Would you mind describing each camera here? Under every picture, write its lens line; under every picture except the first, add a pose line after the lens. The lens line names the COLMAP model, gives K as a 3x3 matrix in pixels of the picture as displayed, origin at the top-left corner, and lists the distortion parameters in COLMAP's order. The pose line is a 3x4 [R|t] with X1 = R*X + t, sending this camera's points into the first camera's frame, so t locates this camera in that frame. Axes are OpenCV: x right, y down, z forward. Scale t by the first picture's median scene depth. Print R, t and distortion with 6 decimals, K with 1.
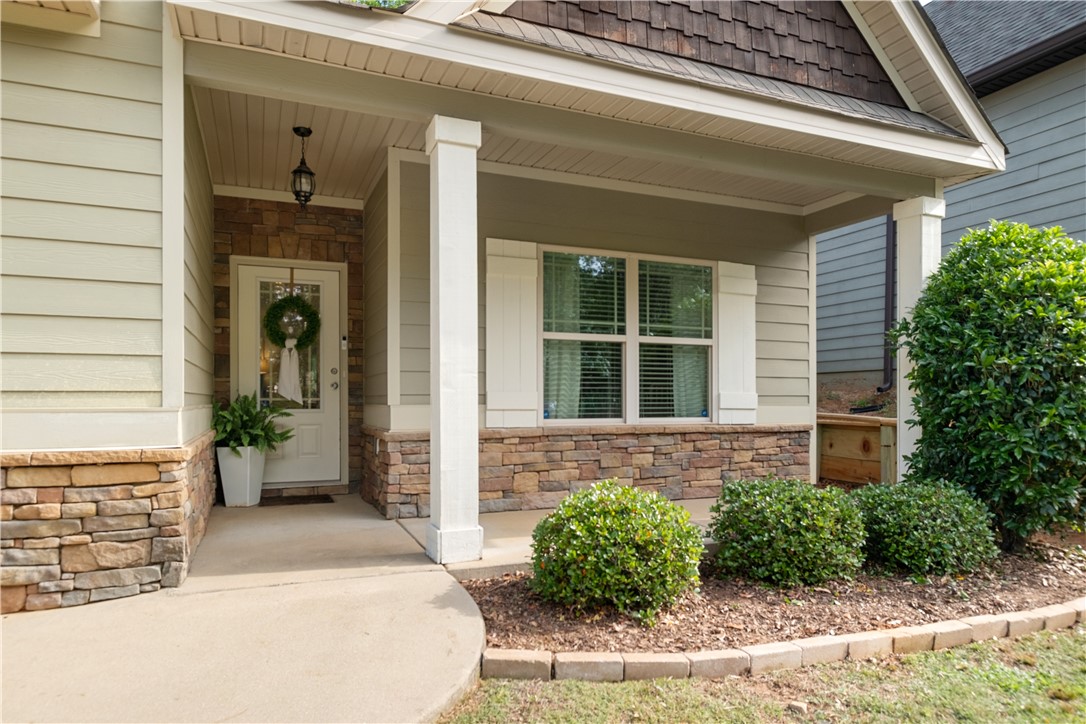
lens RADIAL K [[641.2, 0, 513.2], [0, 641.2, 399.1], [0, 0, 1]] dist [-0.003875, -0.001019]
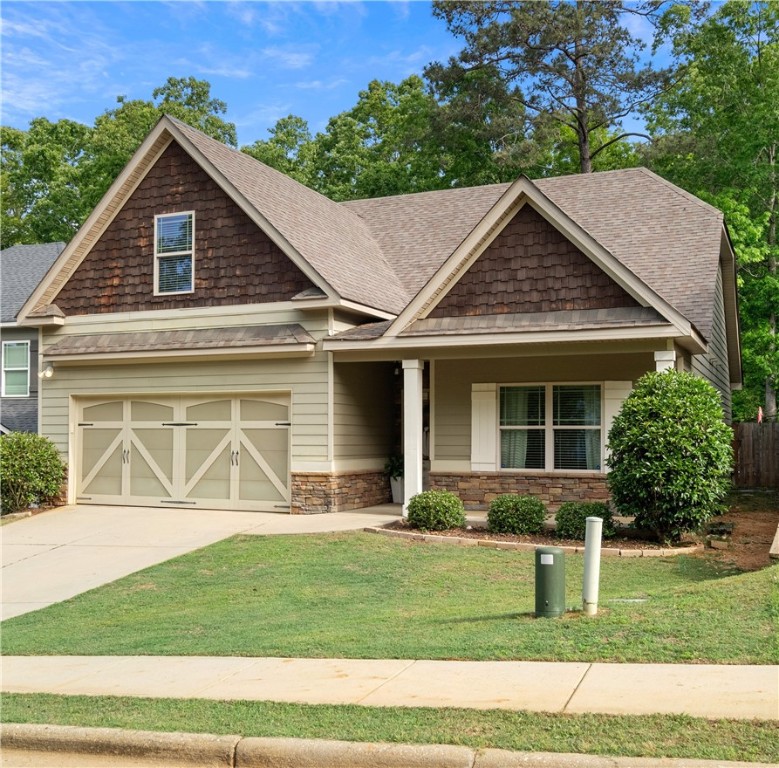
lens RADIAL K [[912.4, 0, 389.2], [0, 912.4, 443.1], [0, 0, 1]] dist [-0.004841, -0.011448]
pose [[0.705456, 0.005159, -0.708734, 1.788740], [-0.003109, 0.999986, 0.004184, -0.057418], [0.708746, -0.000748, 0.705463, -1.261393]]
